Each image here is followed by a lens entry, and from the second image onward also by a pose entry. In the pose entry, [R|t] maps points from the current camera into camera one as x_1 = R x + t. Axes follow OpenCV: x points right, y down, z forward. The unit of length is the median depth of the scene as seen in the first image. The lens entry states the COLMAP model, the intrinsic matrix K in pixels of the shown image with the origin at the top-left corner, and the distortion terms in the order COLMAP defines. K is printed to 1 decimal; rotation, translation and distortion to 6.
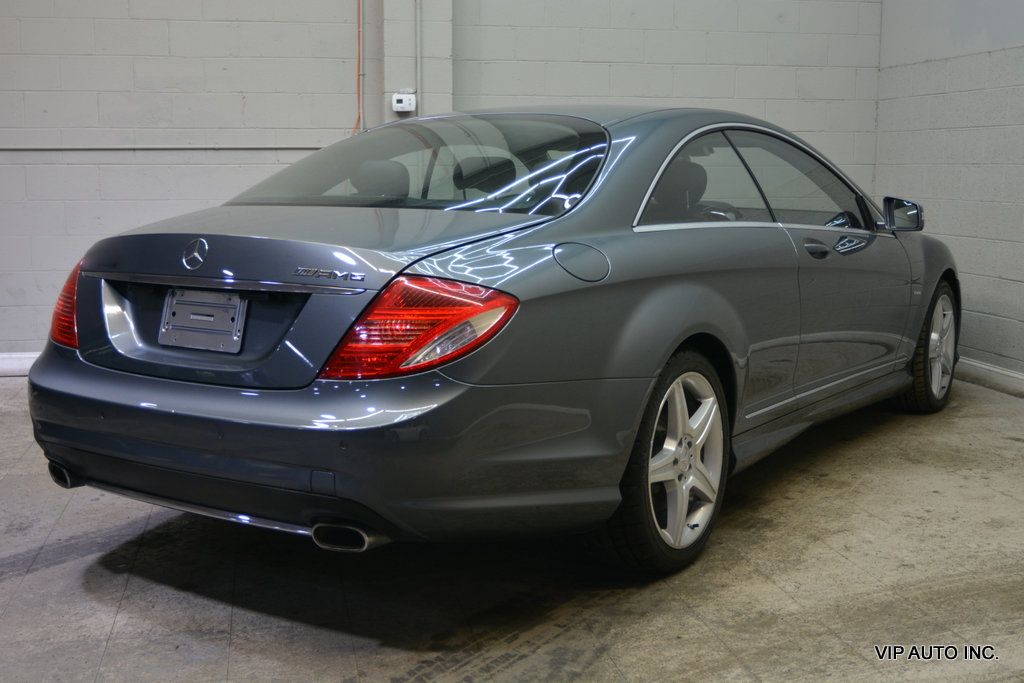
lens RADIAL K [[1260.1, 0, 512.0], [0, 1260.1, 341.5], [0, 0, 1]] dist [-0.003780, -0.014009]
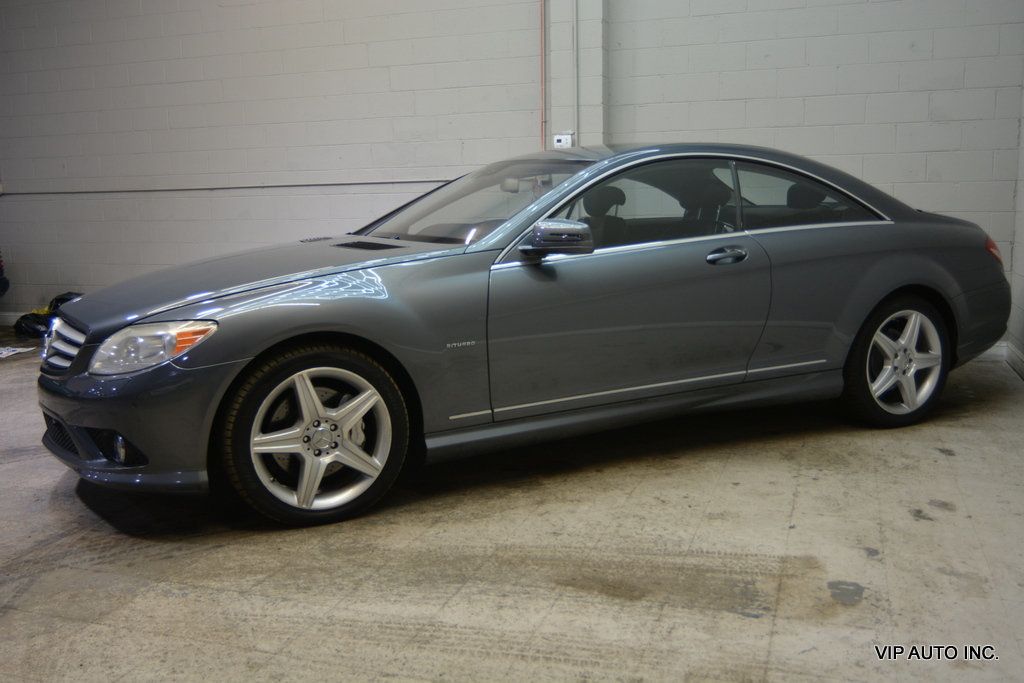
lens RADIAL K [[995.0, 0, 512.0], [0, 995.0, 341.5], [0, 0, 1]] dist [-0.012376, 0.015344]
pose [[0.853098, 0.060585, -0.518221, 0.696823], [-0.053173, 0.998159, 0.029159, -0.022663], [0.519033, 0.002680, 0.854750, 0.181913]]
